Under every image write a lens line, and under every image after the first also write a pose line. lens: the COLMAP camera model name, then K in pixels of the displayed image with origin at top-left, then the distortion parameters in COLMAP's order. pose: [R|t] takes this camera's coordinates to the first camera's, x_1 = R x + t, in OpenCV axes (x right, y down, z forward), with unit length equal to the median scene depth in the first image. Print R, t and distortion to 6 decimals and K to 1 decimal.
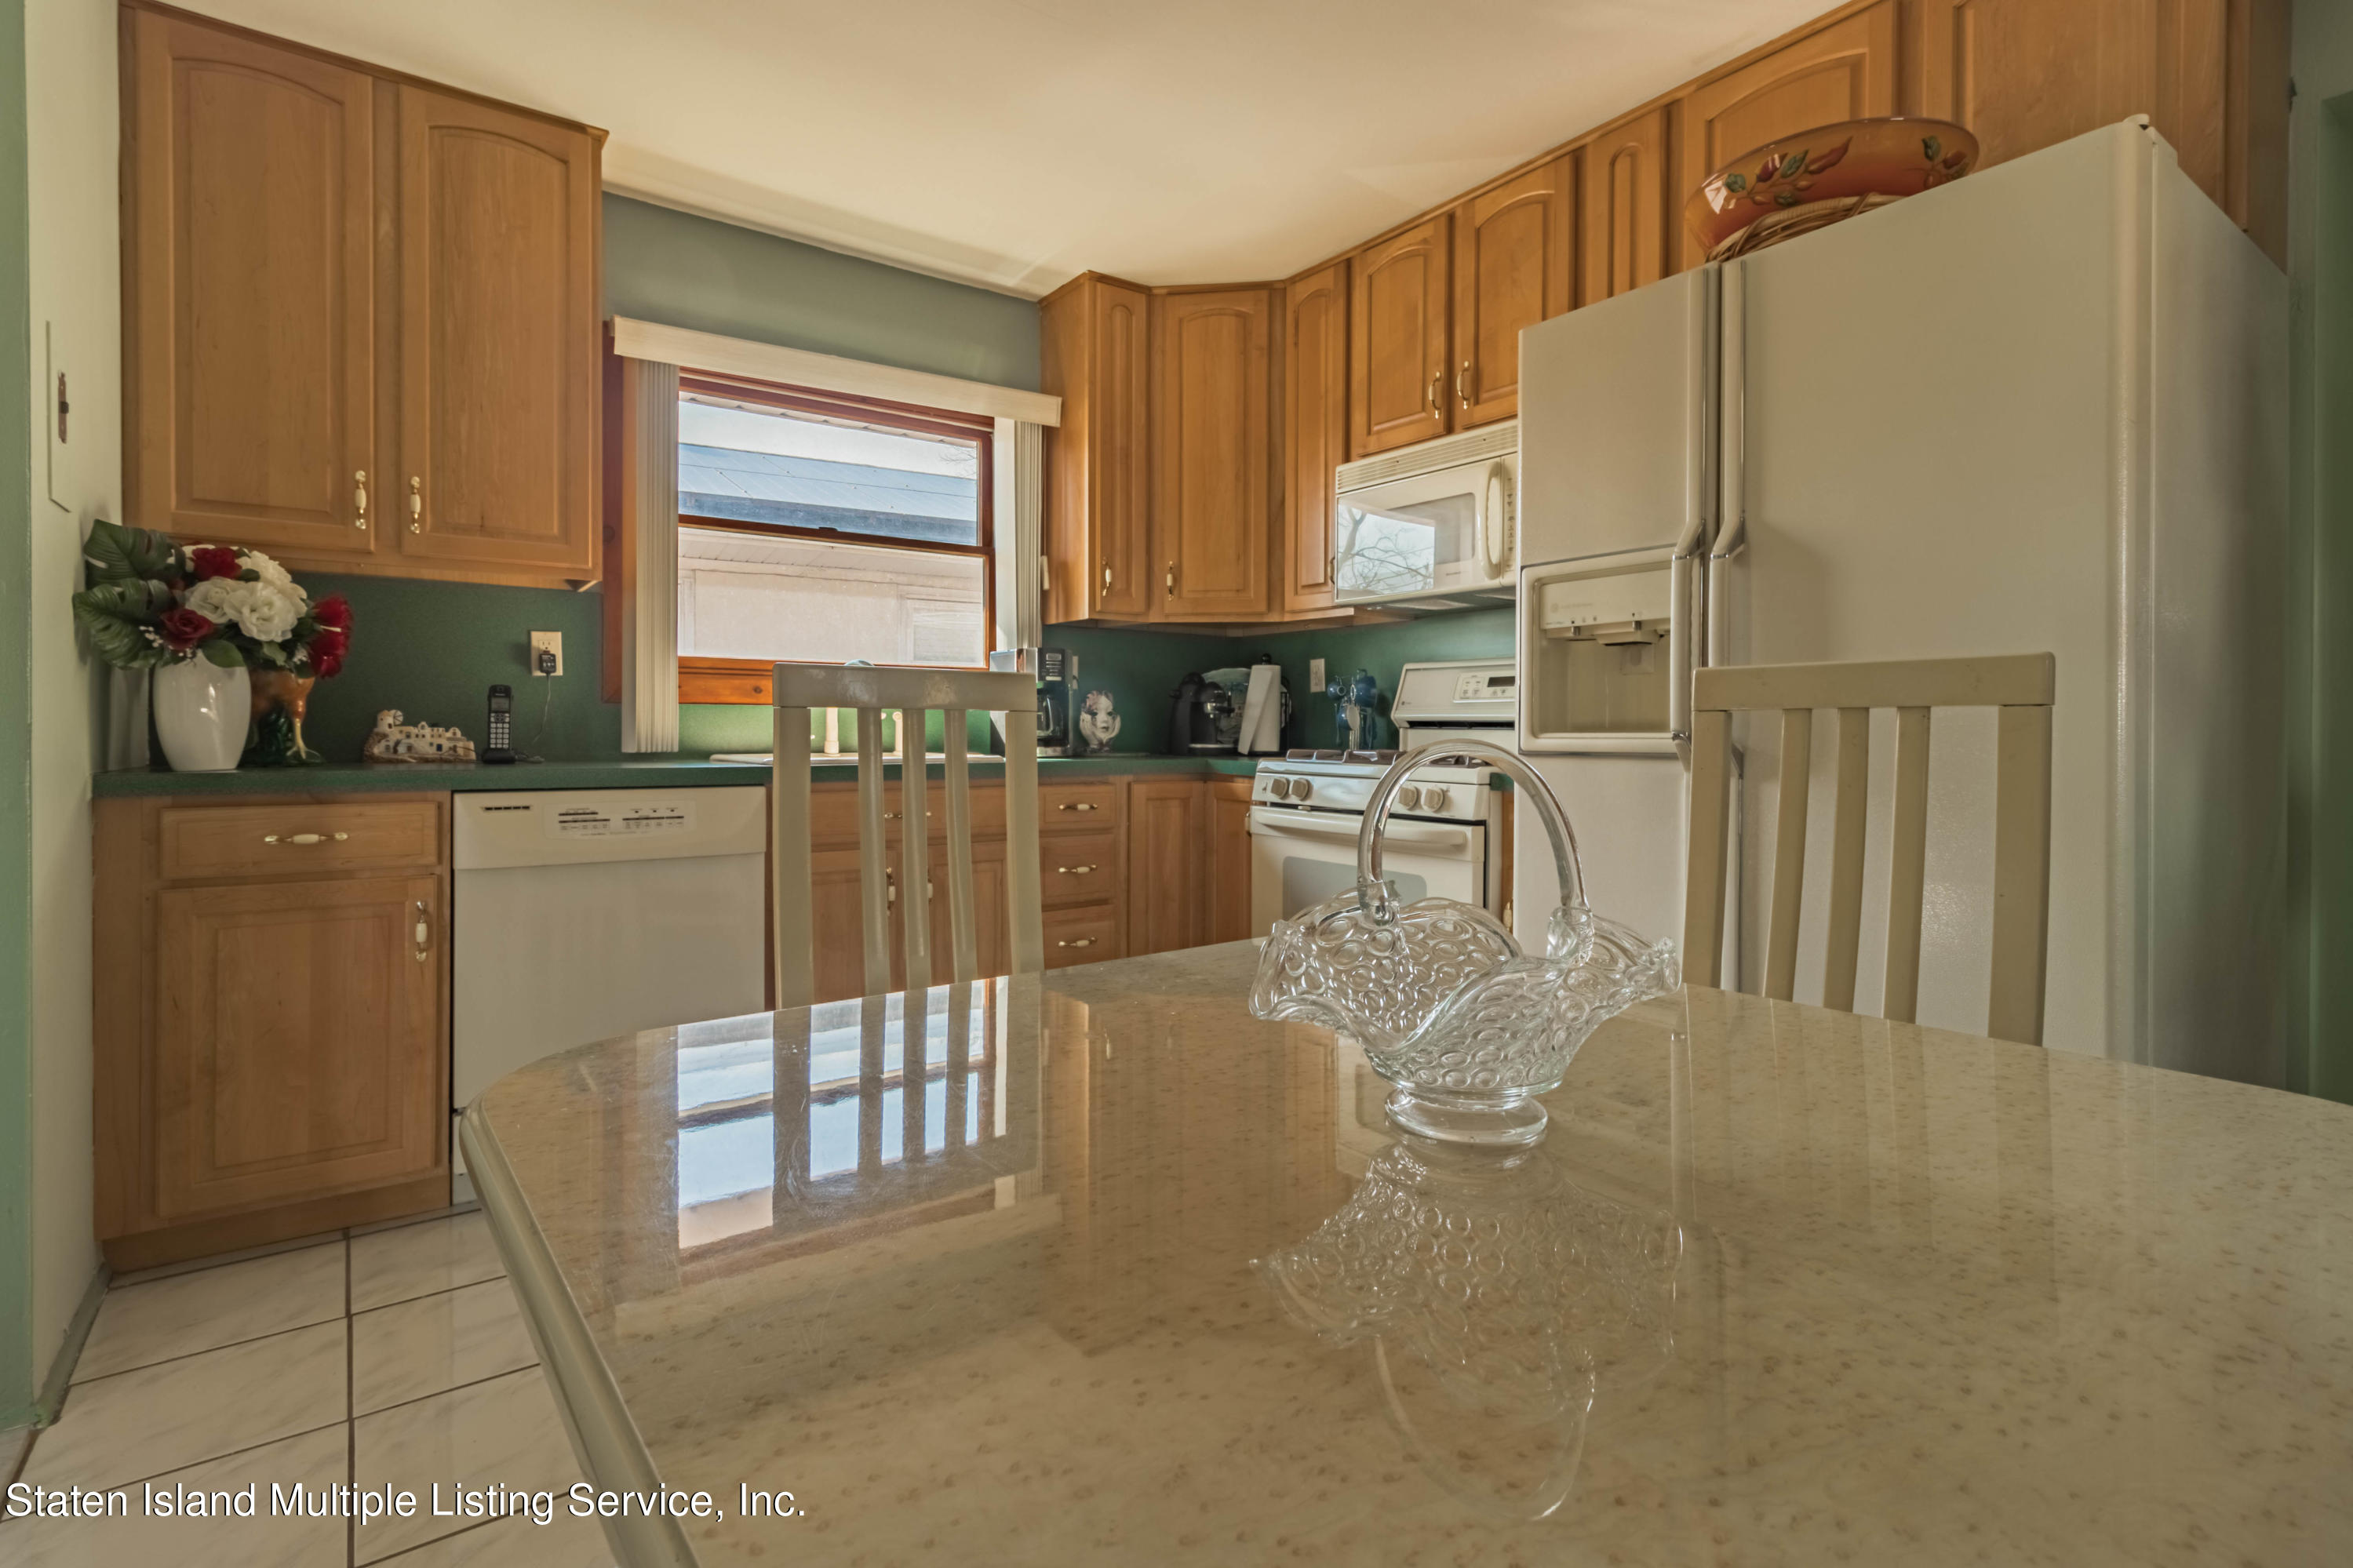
lens RADIAL K [[1127.4, 0, 1191.6], [0, 1127.4, 752.9], [0, 0, 1]] dist [0.003638, 0.000501]
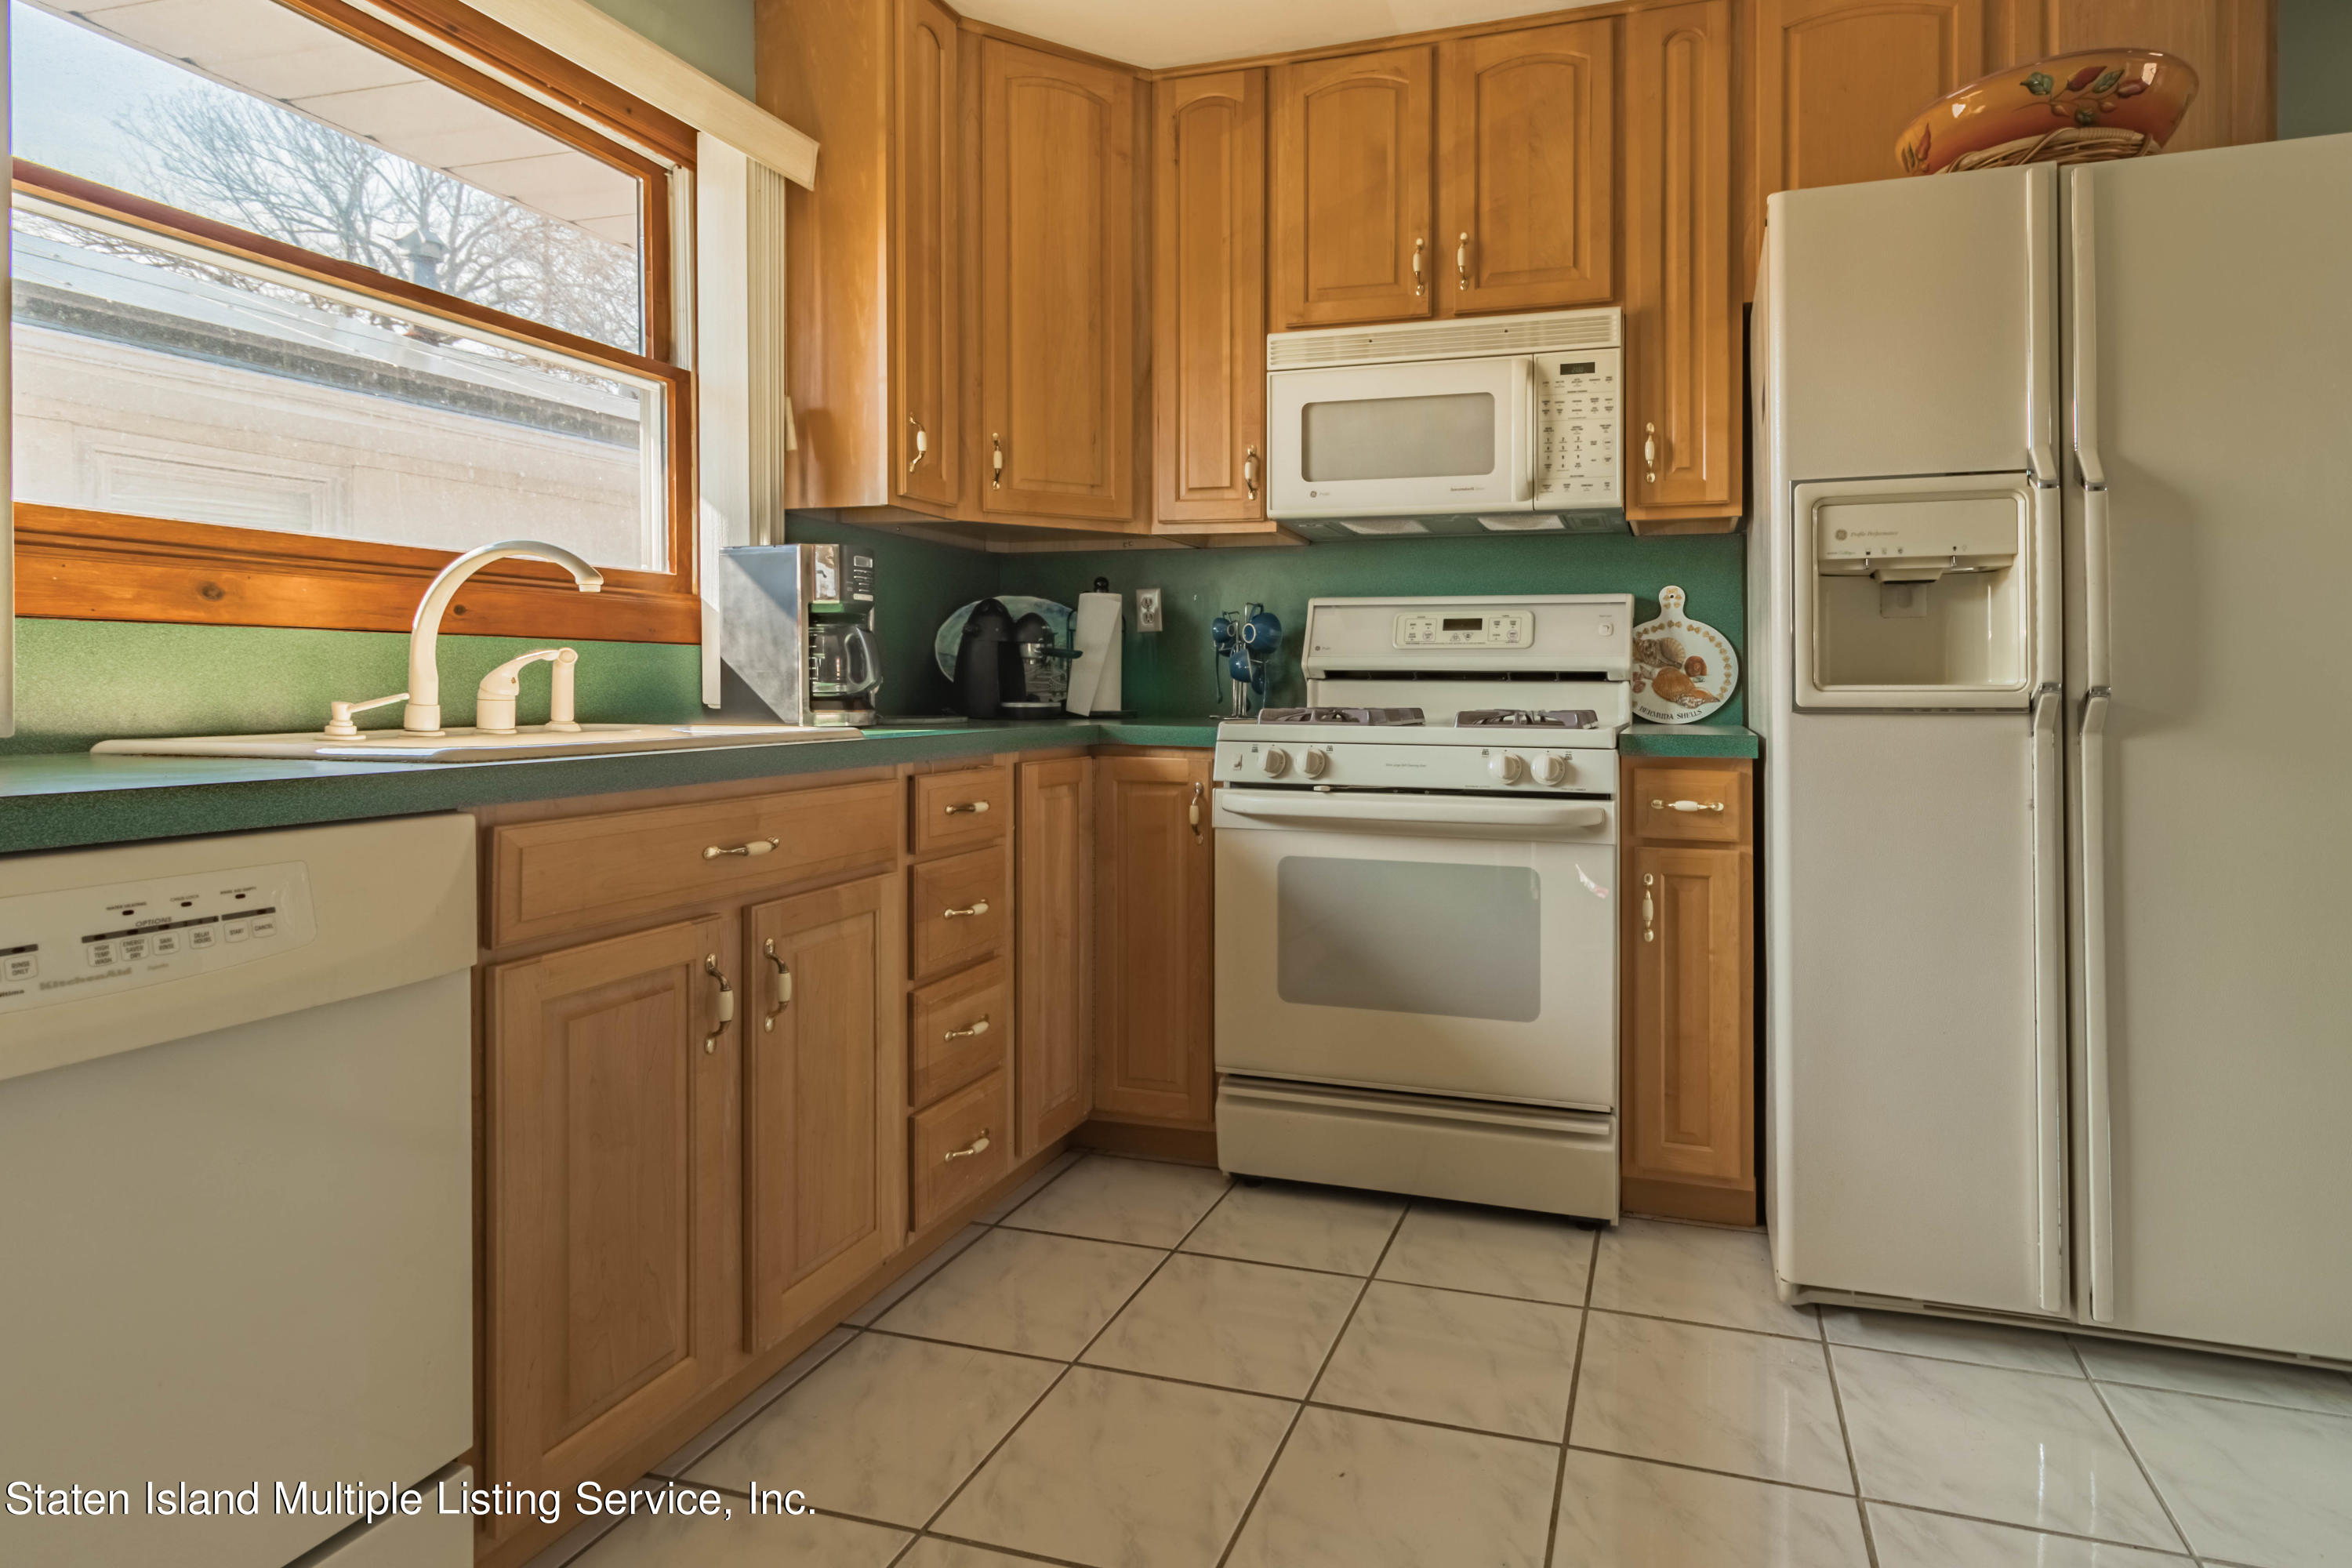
lens RADIAL K [[1120.2, 0, 1176.1], [0, 1120.2, 698.9], [0, 0, 1]] dist [0.002470, 0.000391]
pose [[0.779042, -0.009602, 0.626898, -0.385284], [0.012961, 0.999916, -0.000791, -0.008849], [-0.626837, 0.008741, 0.779101, 0.442981]]
